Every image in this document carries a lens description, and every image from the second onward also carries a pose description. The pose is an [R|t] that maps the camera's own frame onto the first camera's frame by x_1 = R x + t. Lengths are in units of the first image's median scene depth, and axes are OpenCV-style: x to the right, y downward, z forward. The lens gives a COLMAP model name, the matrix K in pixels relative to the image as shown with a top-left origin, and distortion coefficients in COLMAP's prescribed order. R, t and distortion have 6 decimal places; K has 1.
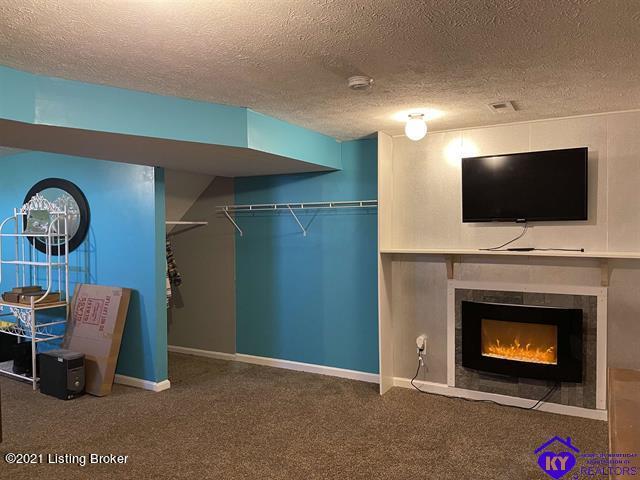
lens RADIAL K [[481.8, 0, 320.0], [0, 481.8, 240.0], [0, 0, 1]] dist [0.078995, -0.100195]
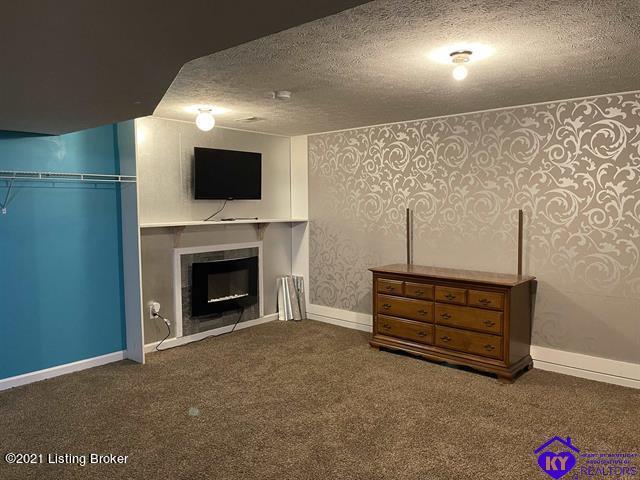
lens RADIAL K [[481.8, 0, 320.0], [0, 481.8, 240.0], [0, 0, 1]] dist [0.078995, -0.100195]
pose [[0.214622, -0.069312, 0.974235, -0.603216], [0.026994, 0.997519, 0.065022, -0.003271], [-0.976324, 0.012343, 0.215961, 0.306379]]
